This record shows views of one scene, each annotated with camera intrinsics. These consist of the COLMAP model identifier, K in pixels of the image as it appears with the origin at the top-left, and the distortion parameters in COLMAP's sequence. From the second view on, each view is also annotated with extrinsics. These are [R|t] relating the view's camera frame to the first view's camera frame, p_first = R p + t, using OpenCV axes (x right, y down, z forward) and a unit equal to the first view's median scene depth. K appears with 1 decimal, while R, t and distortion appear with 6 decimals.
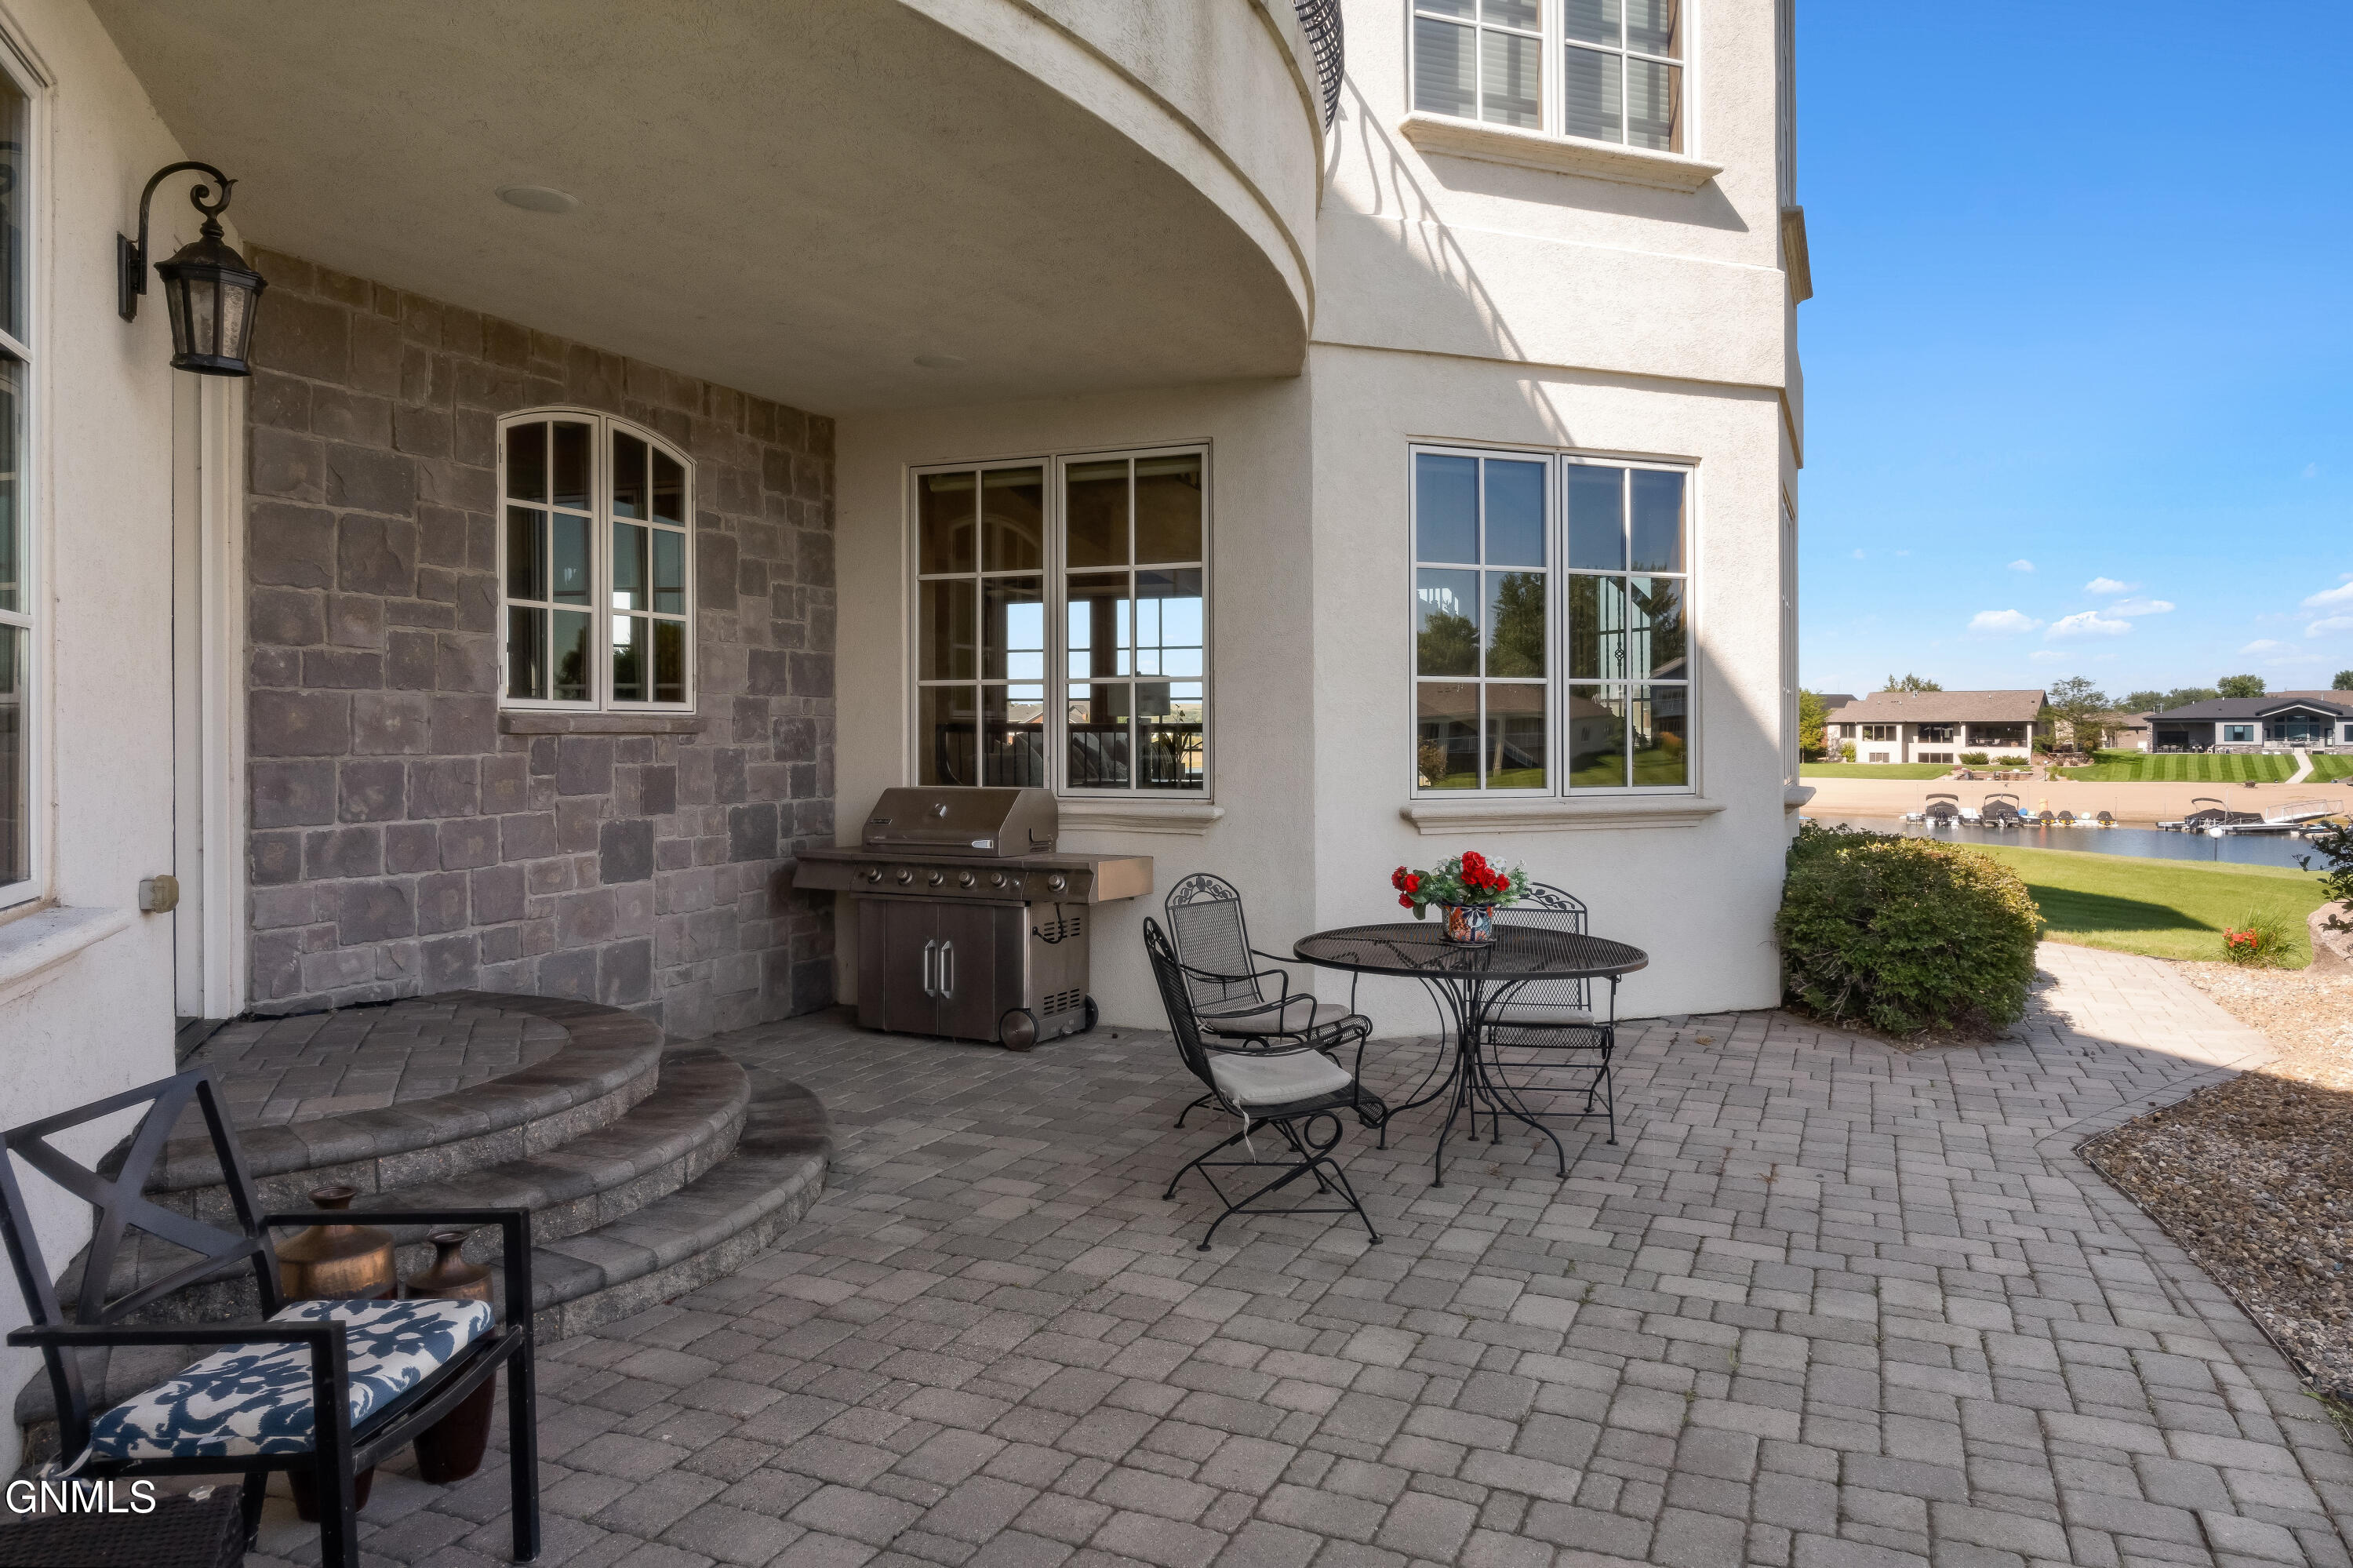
lens RADIAL K [[1582.0, 0, 1172.0], [0, 1582.0, 764.3], [0, 0, 1]] dist [0.000278, -0.000549]
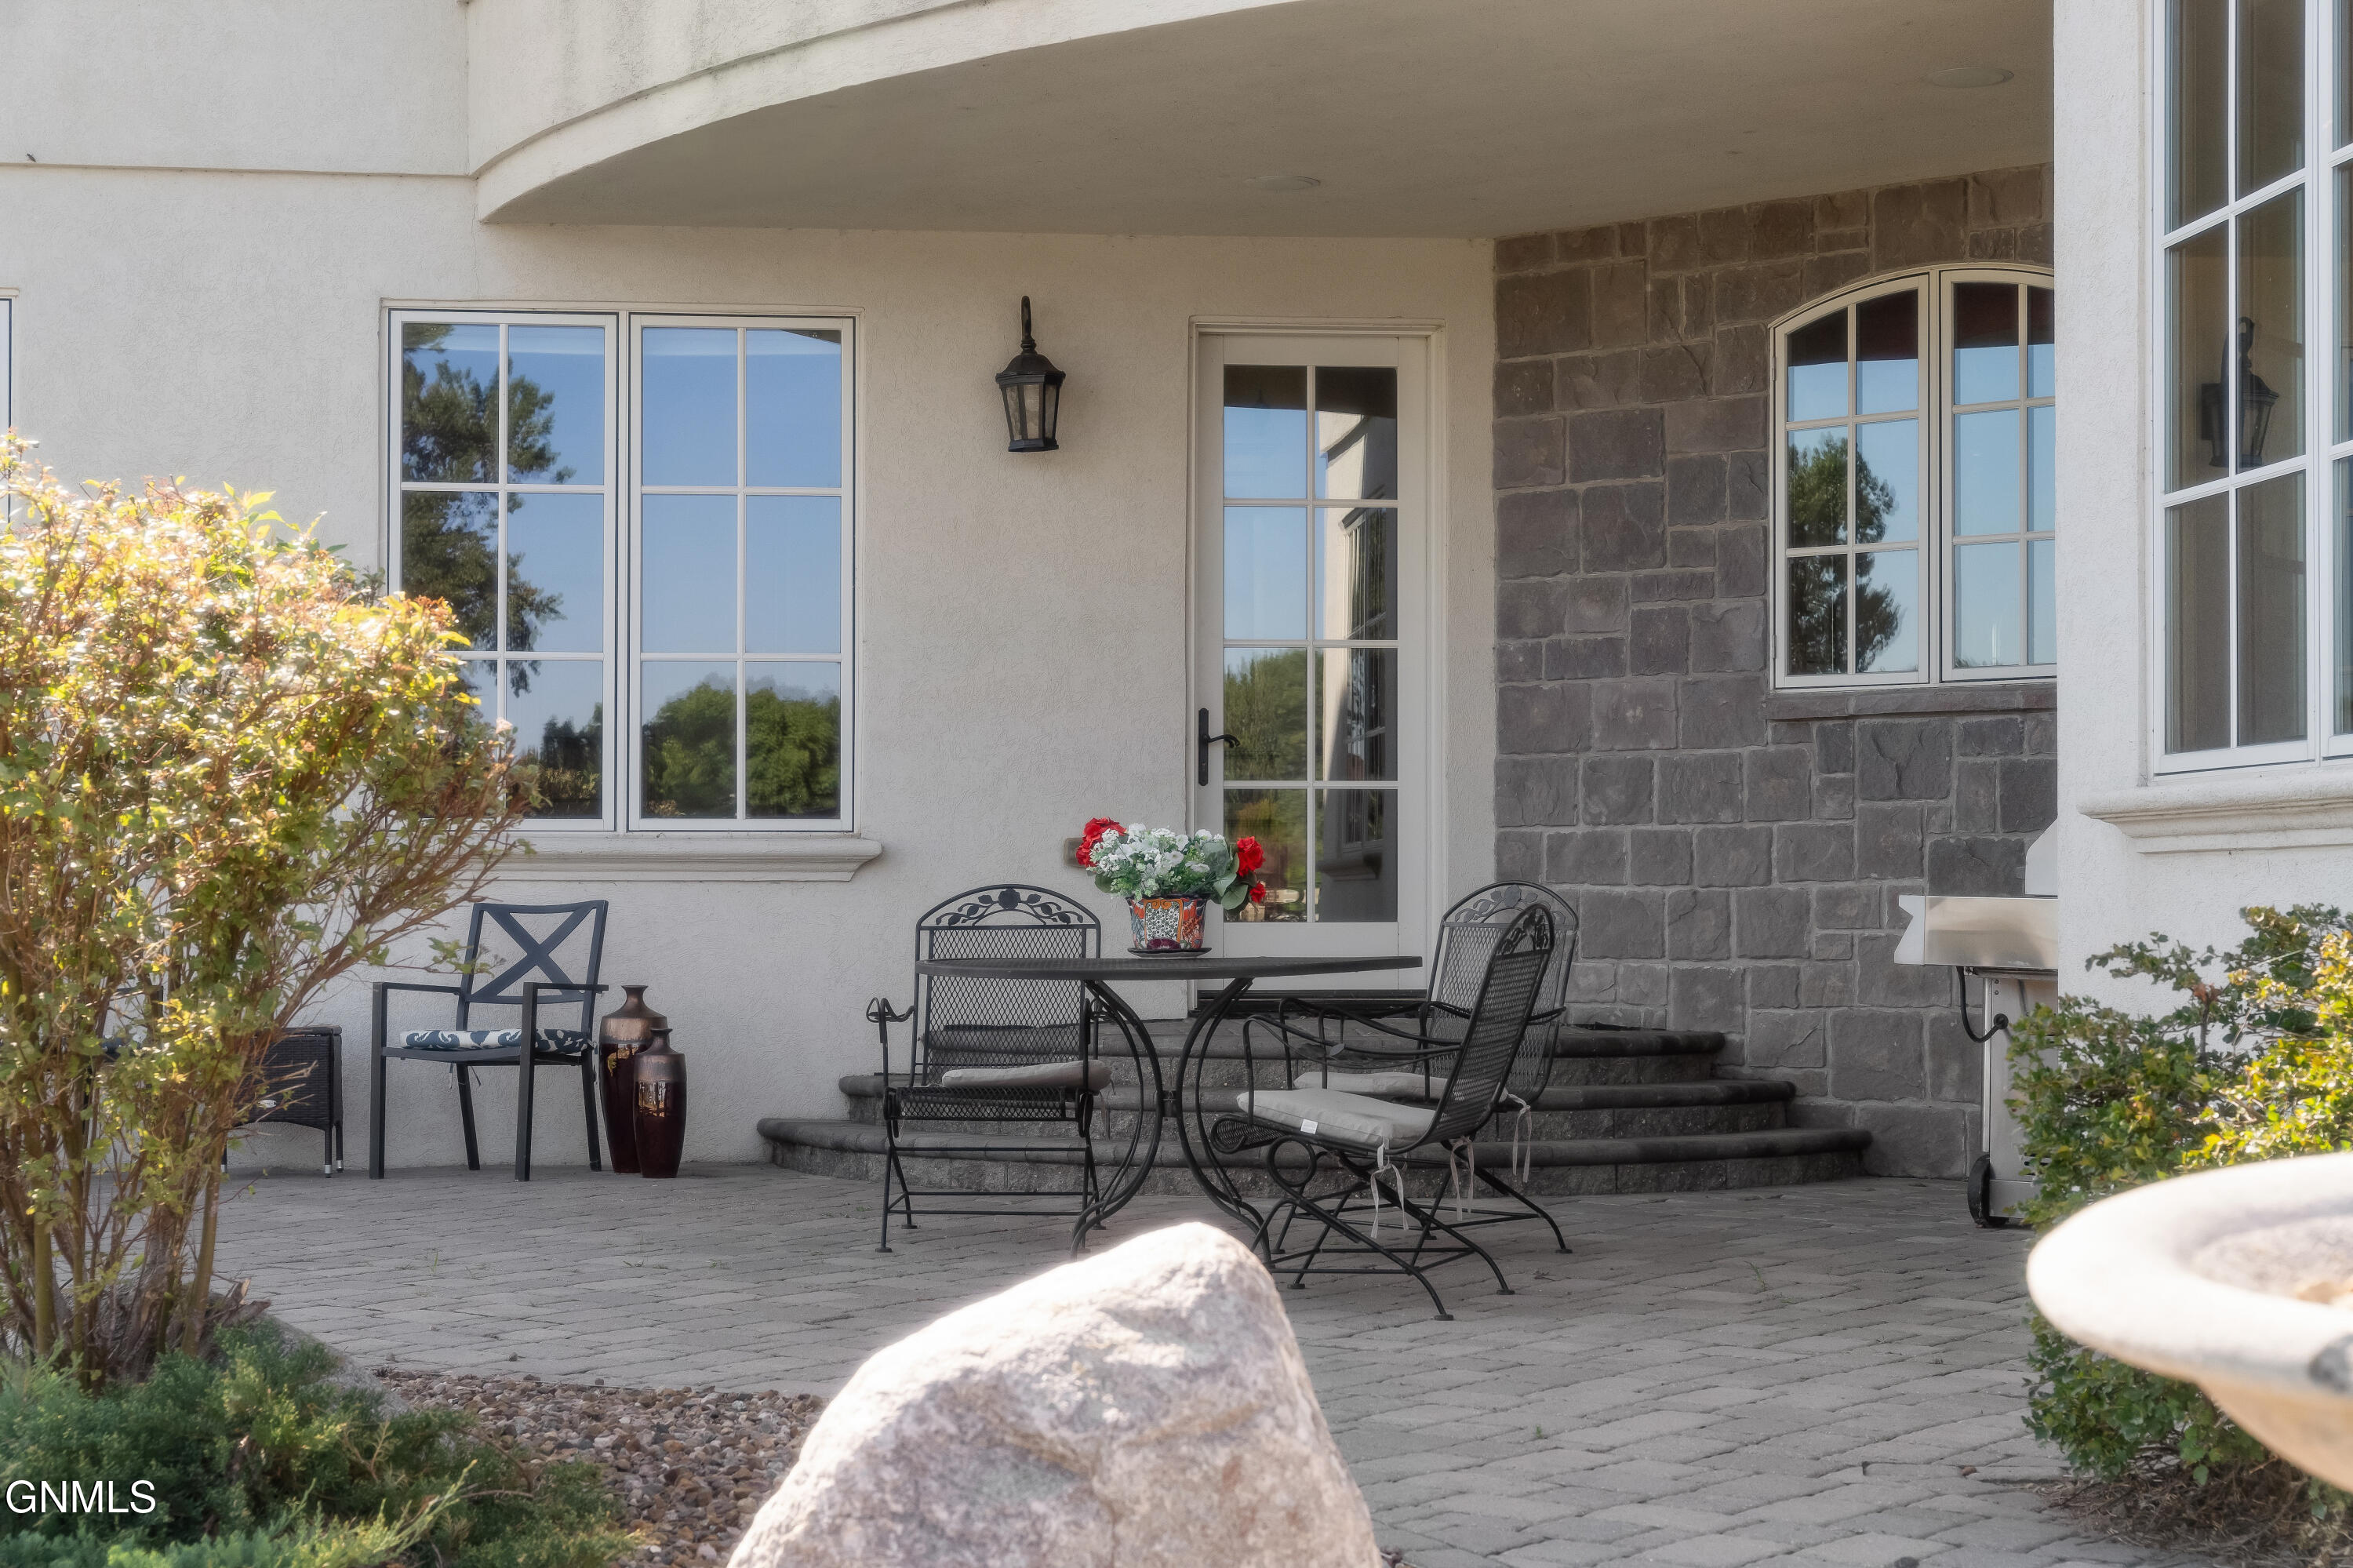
lens RADIAL K [[3782.8, 0, 1175.5], [0, 3782.8, 789.2], [0, 0, 1]] dist [0.072178, 0.000000]
pose [[-0.260519, -0.016997, -0.965319, 1.575732], [-0.009480, 0.999842, -0.015047, 0.049003], [0.965422, 0.005231, -0.260639, 1.274109]]
